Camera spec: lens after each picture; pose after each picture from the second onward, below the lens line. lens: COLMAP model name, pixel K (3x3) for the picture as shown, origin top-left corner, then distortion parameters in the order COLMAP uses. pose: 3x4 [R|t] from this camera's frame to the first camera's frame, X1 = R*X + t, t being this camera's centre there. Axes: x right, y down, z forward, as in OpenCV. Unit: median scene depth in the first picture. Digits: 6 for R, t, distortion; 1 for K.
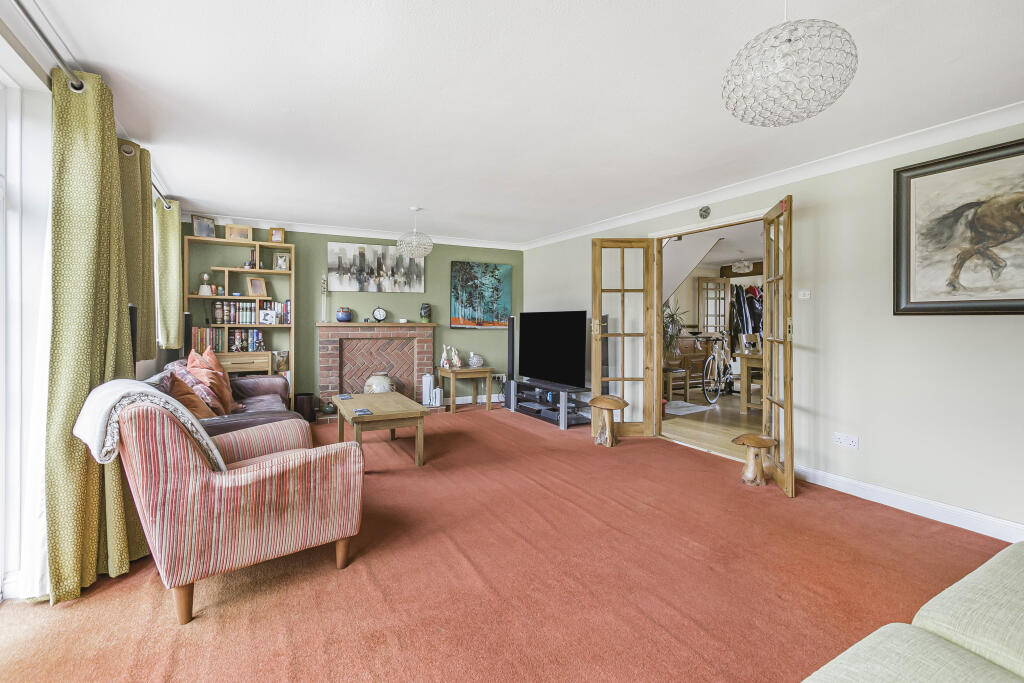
lens RADIAL K [[476.5, 0, 510.9], [0, 476.5, 320.0], [0, 0, 1]] dist [-0.000338, -0.000090]
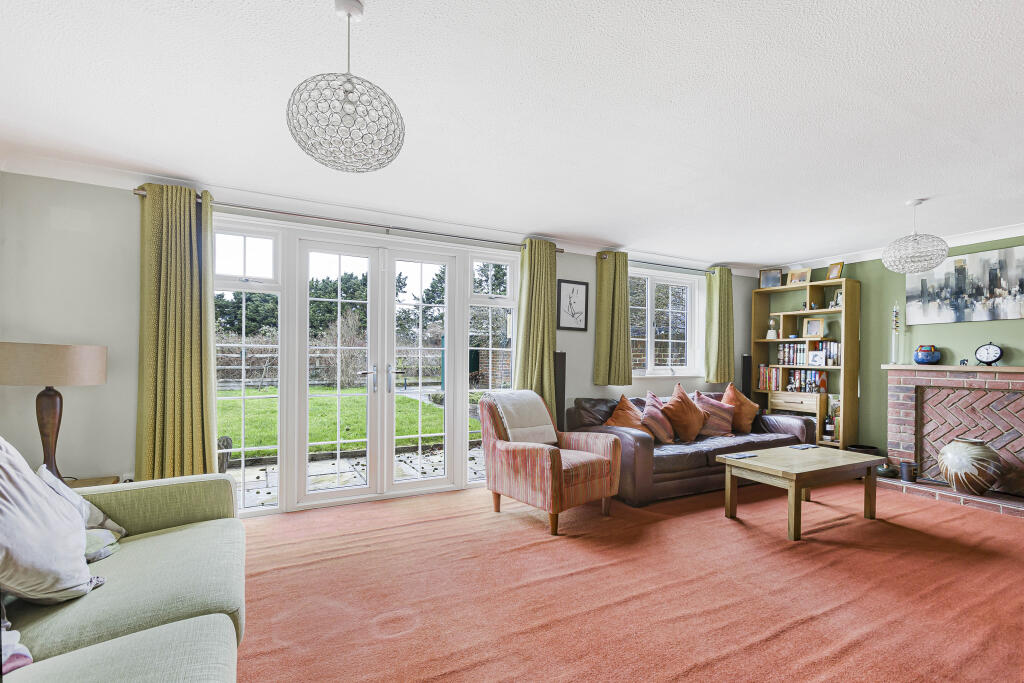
lens RADIAL K [[458.3, 0, 503.4], [0, 458.3, 352.8], [0, 0, 1]] dist [-0.001935, -0.000309]
pose [[-0.011245, -0.016401, -0.999802, 0.424954], [-0.006954, 0.999843, -0.016323, 0.002496], [0.999913, 0.006769, -0.011357, 0.364686]]
